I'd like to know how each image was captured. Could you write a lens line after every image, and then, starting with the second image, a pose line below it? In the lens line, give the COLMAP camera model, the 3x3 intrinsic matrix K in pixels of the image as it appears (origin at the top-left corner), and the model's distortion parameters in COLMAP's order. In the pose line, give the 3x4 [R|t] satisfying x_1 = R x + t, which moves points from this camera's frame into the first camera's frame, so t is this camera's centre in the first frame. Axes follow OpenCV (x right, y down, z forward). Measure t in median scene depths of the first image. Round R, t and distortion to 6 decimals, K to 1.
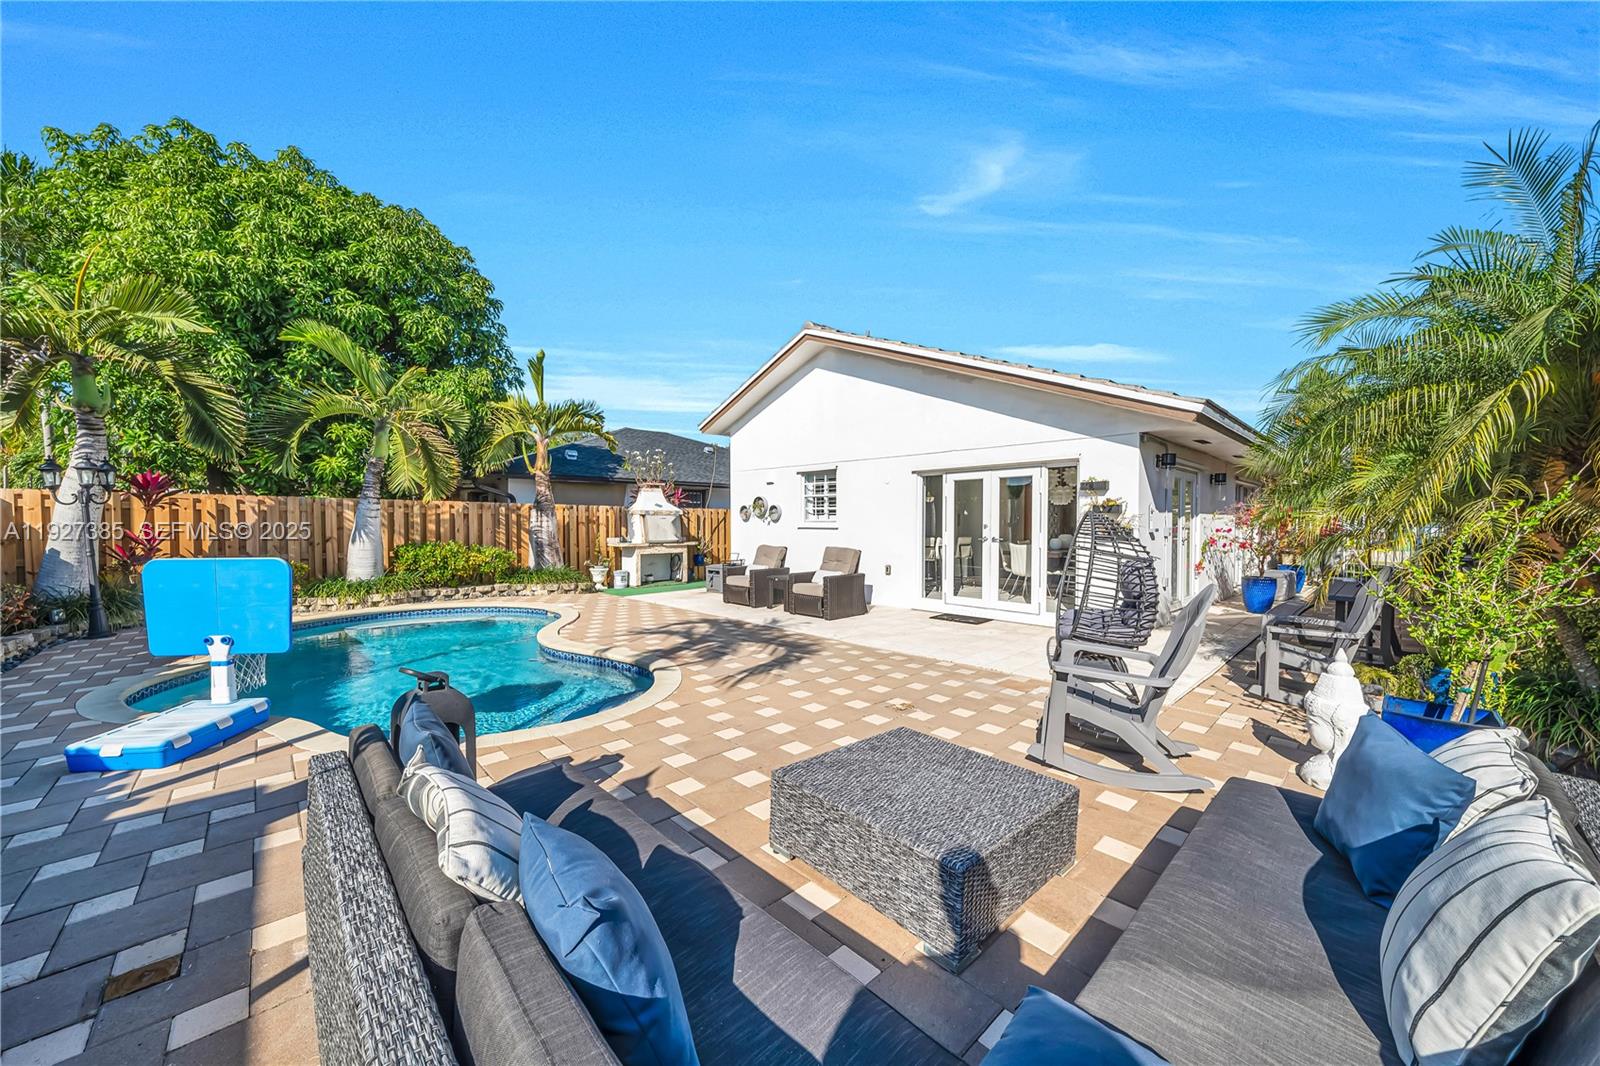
lens RADIAL K [[555.2, 0, 796.4], [0, 555.2, 527.1], [0, 0, 1]] dist [-0.000207, -0.000006]
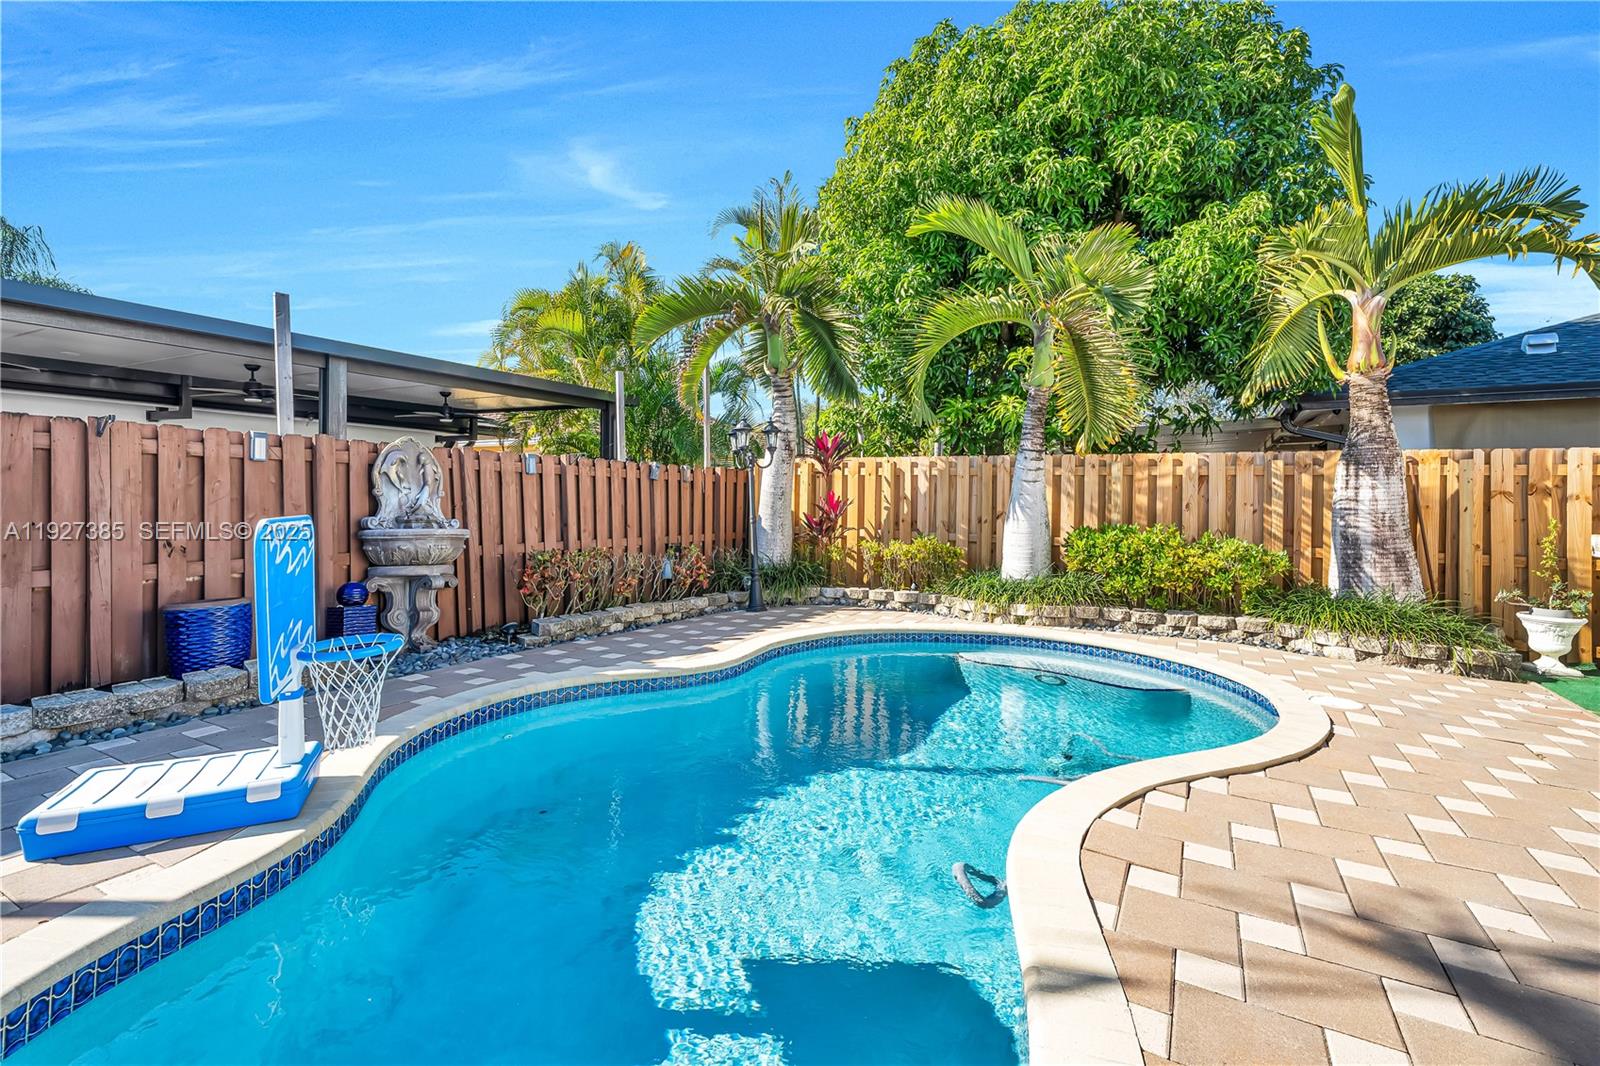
lens RADIAL K [[720.4, 0, 797.8], [0, 720.4, 508.0], [0, 0, 1]] dist [0.001002, 0.000085]
pose [[0.291377, 0.011799, -0.956536, -0.049818], [-0.019626, 0.999787, 0.006354, 0.010954], [0.956407, 0.016922, 0.291547, 0.445014]]
